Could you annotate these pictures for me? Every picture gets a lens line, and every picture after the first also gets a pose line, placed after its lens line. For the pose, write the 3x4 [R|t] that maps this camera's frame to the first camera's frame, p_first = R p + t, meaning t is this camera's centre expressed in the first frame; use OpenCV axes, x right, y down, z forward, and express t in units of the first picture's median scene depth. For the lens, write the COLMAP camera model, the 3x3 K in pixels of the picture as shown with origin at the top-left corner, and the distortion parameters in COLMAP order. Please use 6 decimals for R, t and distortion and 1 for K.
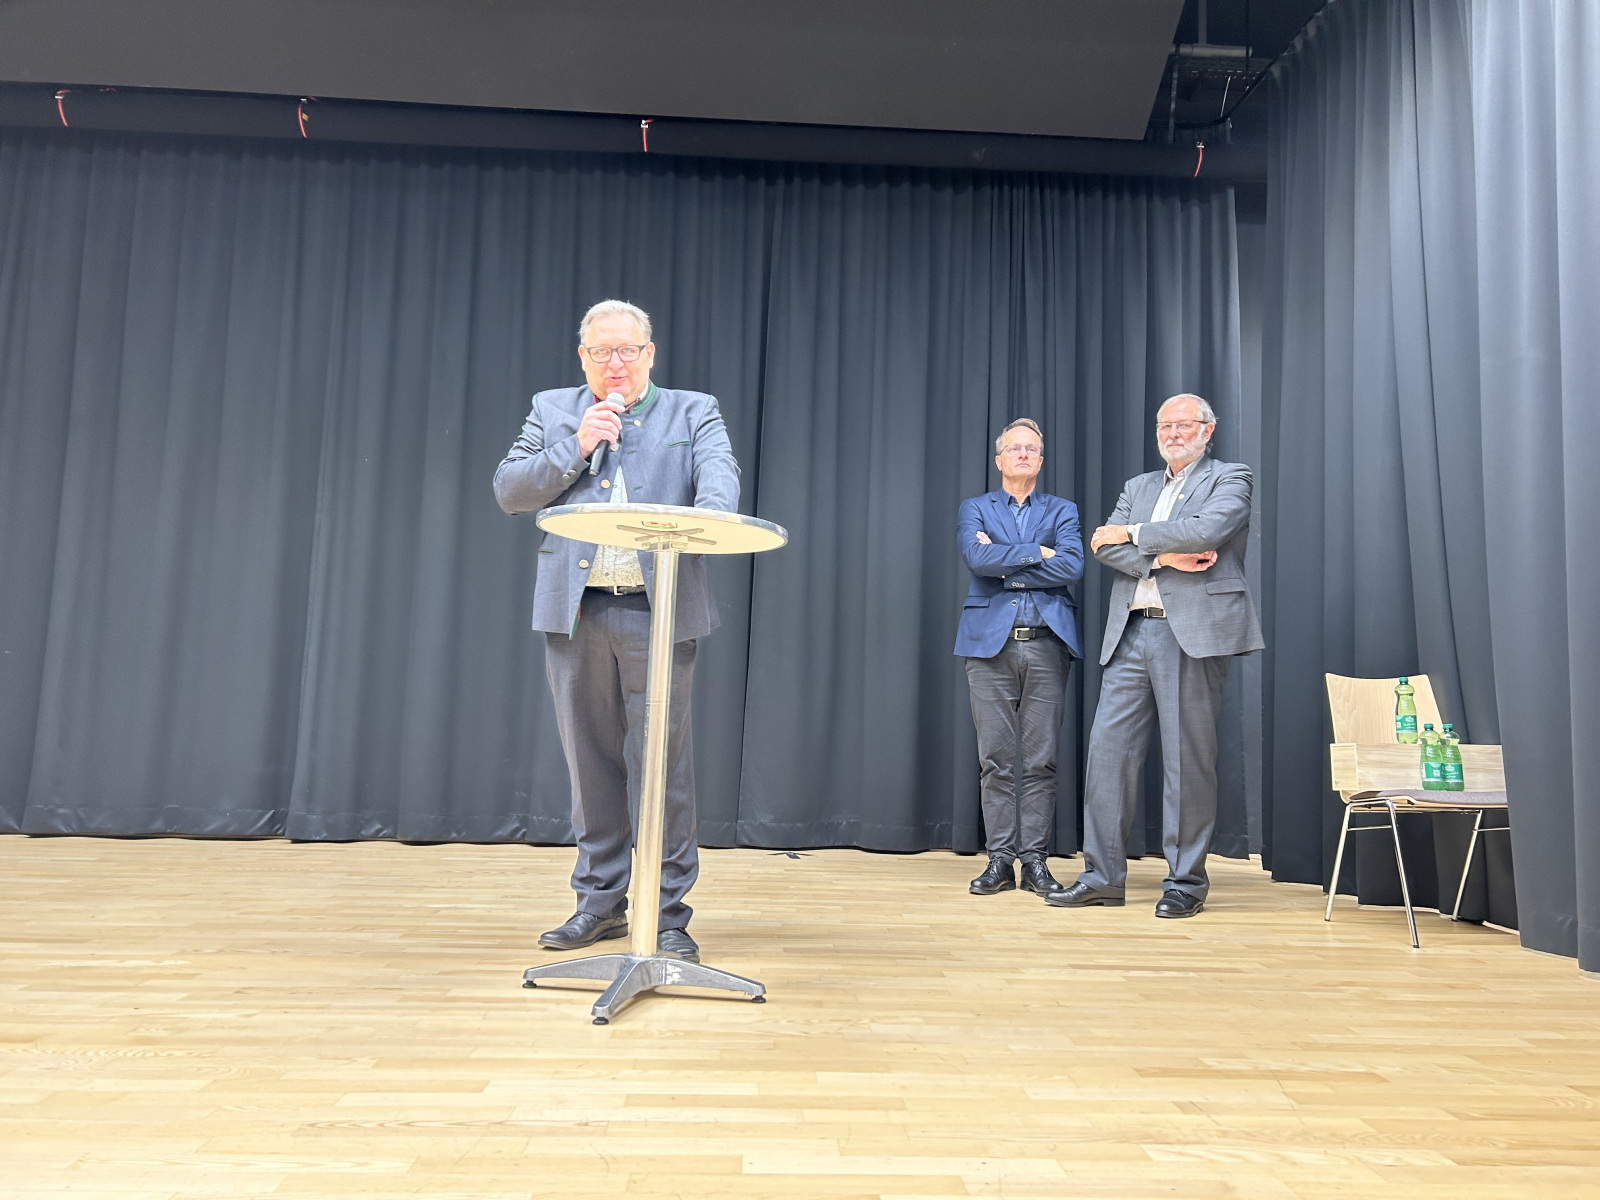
lens RADIAL K [[1219.5, 0, 800.6], [0, 1219.5, 578.8], [0, 0, 1]] dist [0.032962, -0.002529]
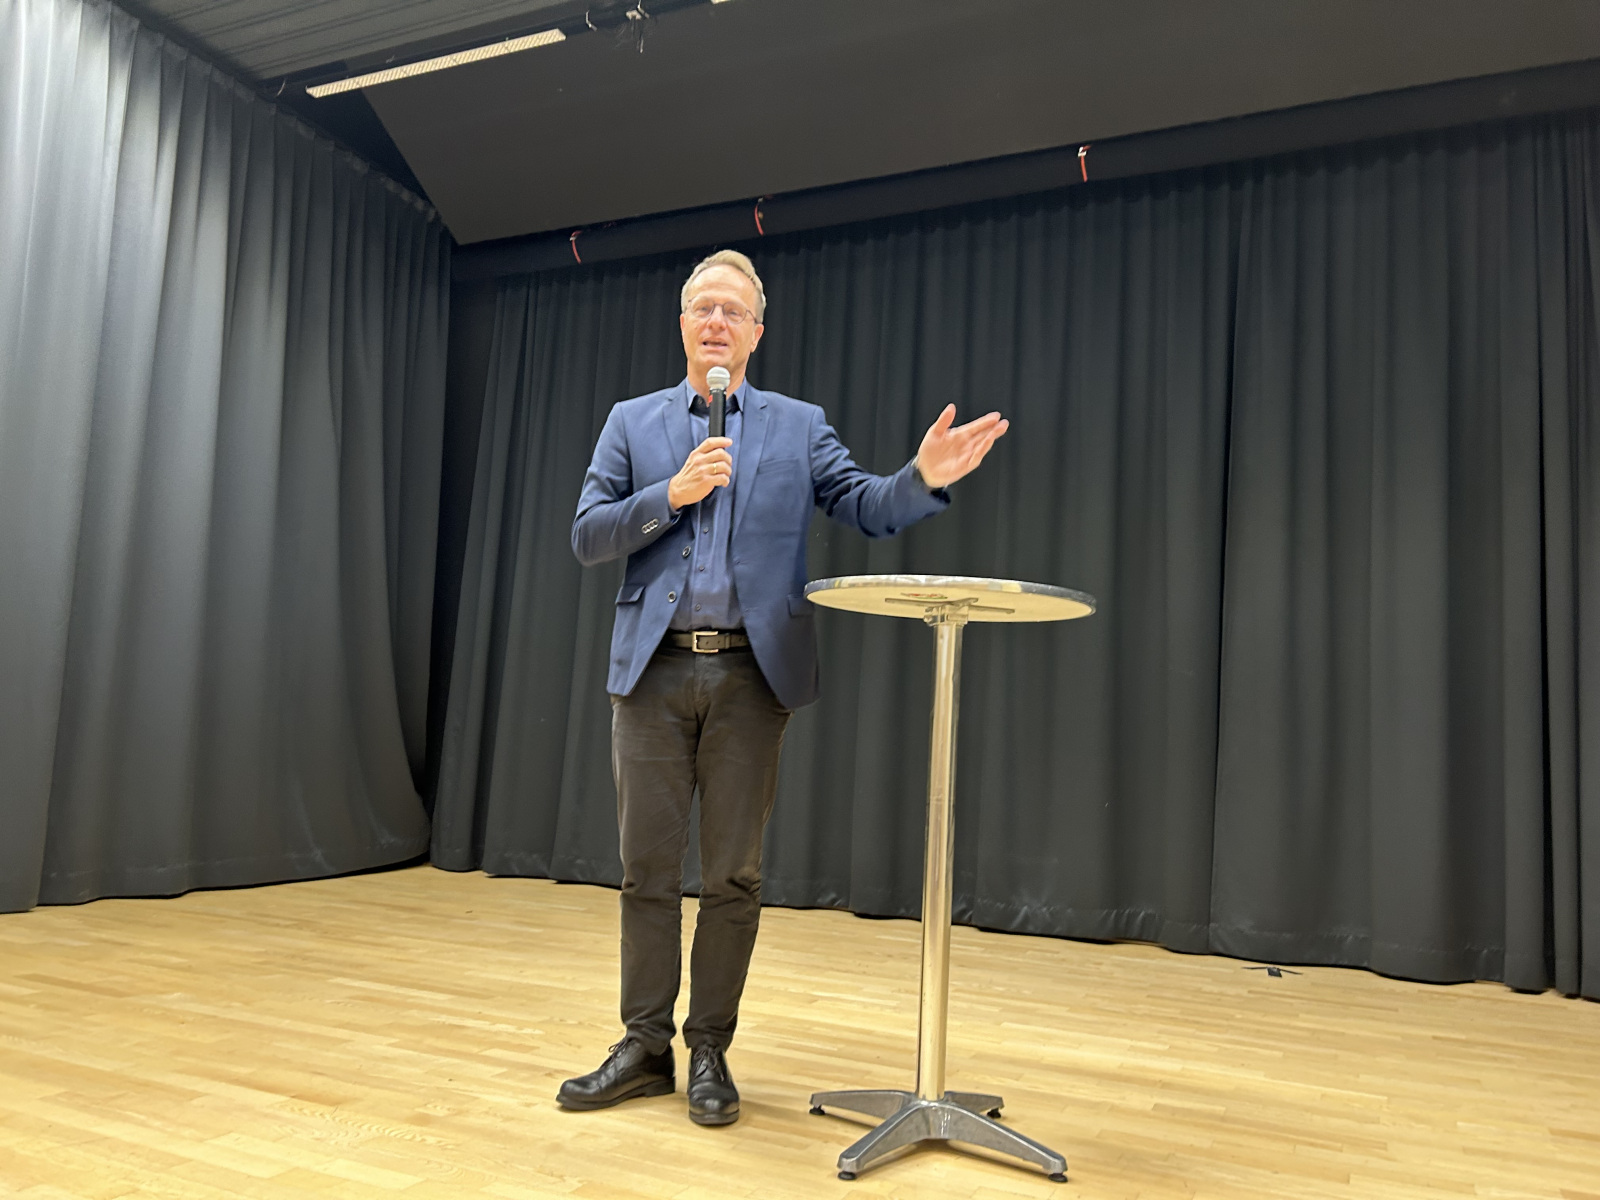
lens RADIAL K [[1206.3, 0, 800.0], [0, 1206.3, 600.0], [0, 0, 1]] dist [0.103089, -0.125007]
pose [[0.887870, -0.038722, -0.458462, 0.194246], [0.024724, 0.999028, -0.036496, -0.011082], [0.459430, 0.021069, 0.887964, 0.188851]]
